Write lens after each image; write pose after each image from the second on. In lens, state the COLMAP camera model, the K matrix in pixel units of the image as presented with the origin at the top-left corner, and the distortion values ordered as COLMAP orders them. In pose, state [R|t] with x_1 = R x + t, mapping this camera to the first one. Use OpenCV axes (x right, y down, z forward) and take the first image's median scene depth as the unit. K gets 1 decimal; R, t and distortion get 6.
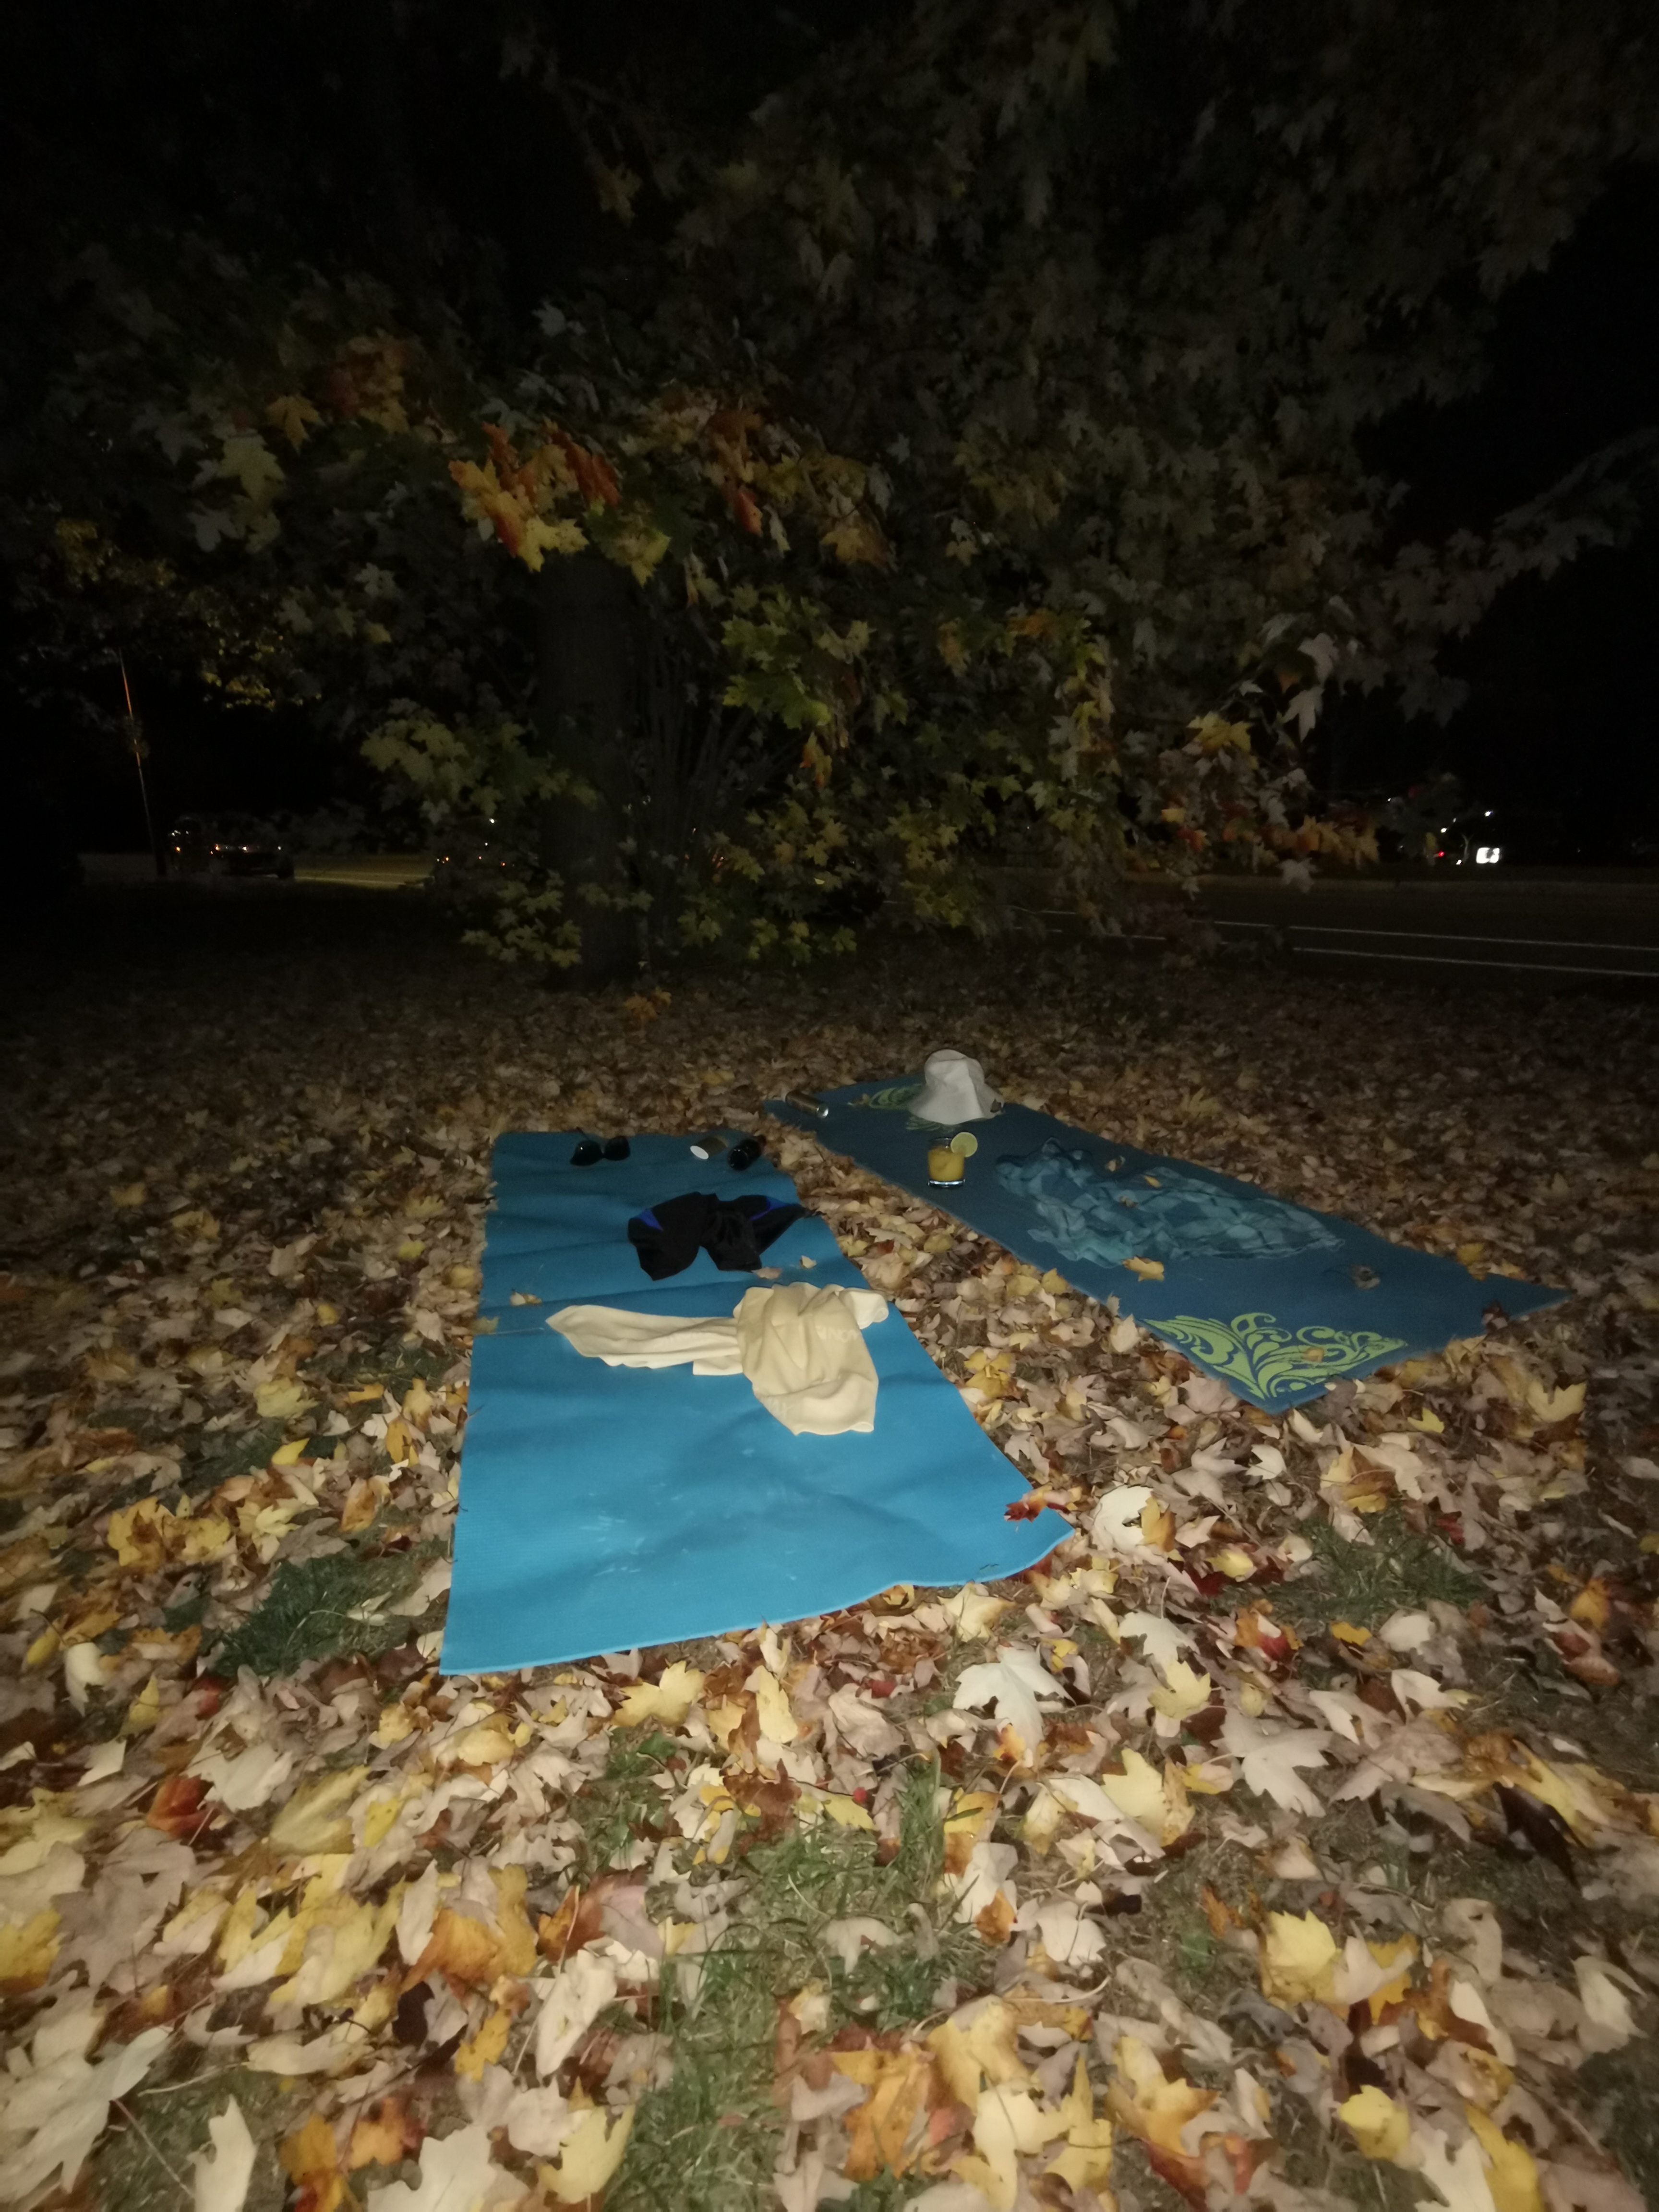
lens RADIAL K [[1084.5, 0, 829.5], [0, 1084.5, 1106.0], [0, 0, 1]] dist [-0.090490, 0.072818]
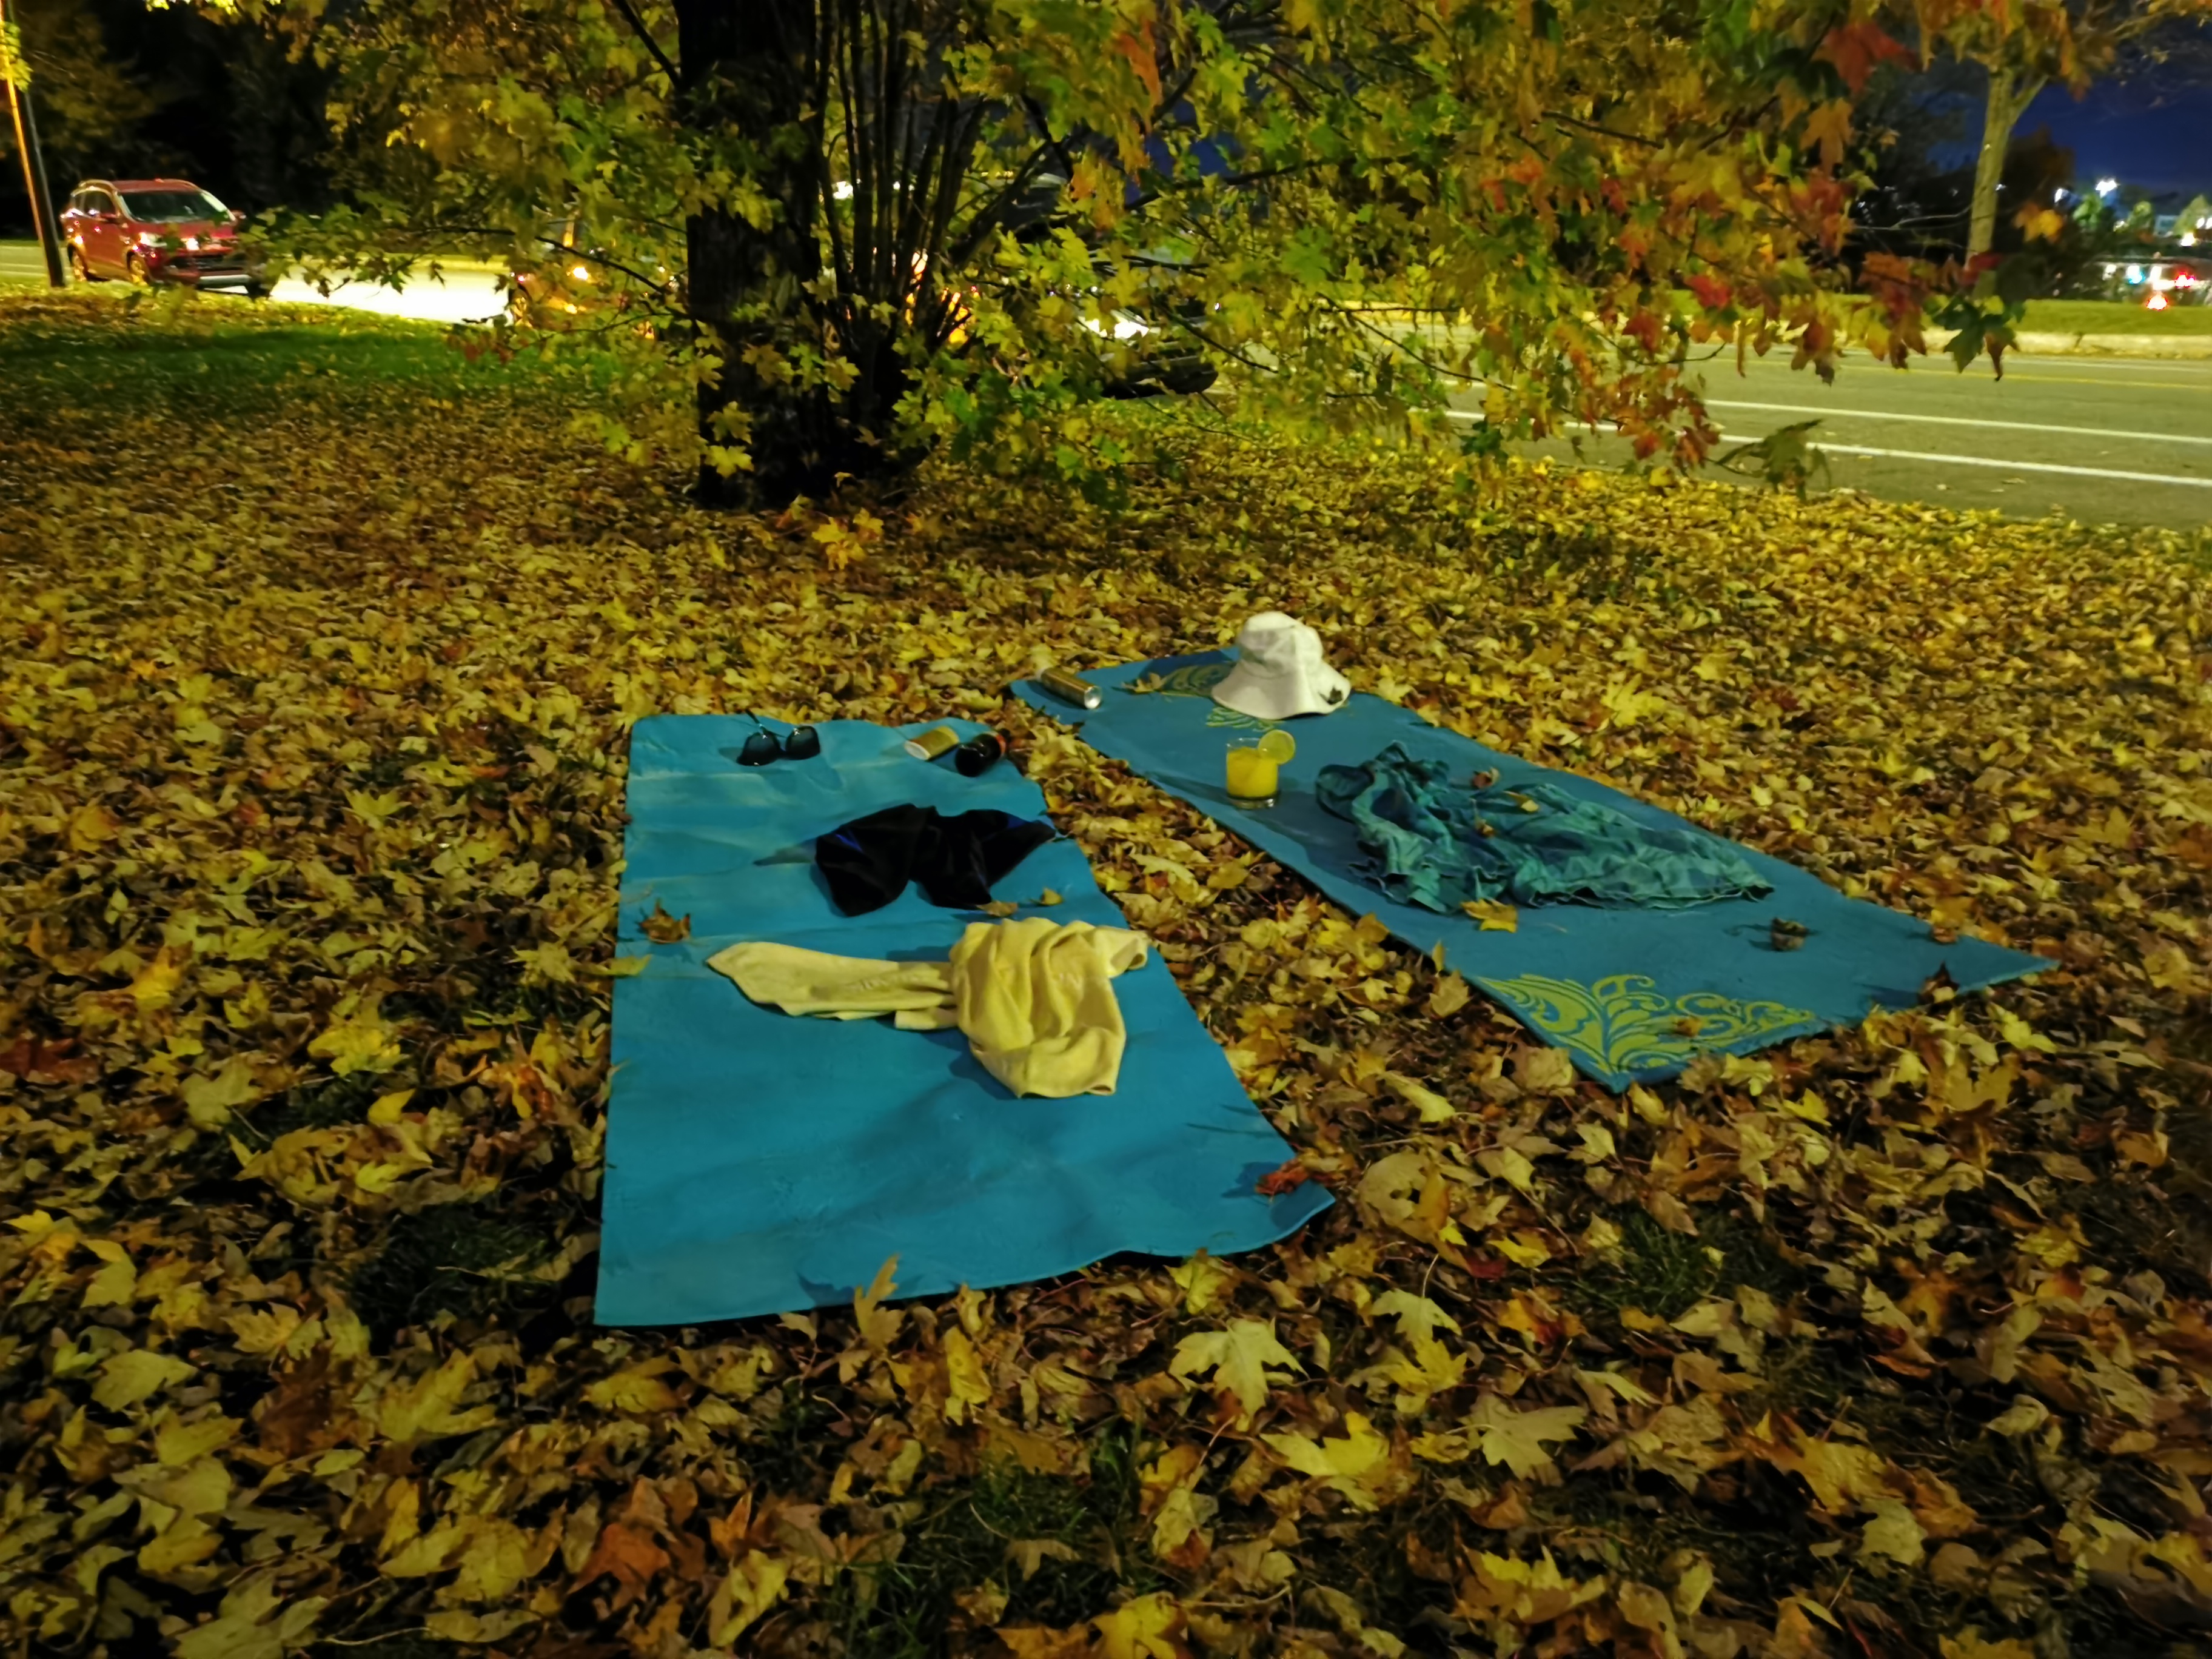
lens RADIAL K [[1735.5, 0, 1106.0], [0, 1735.5, 829.5], [0, 0, 1]] dist [-0.001308, 0.000428]
pose [[0.999519, 0.023360, -0.020391, 0.064400], [-0.021597, 0.996335, 0.082762, -0.005119], [0.022249, -0.082281, 0.996361, -0.319141]]
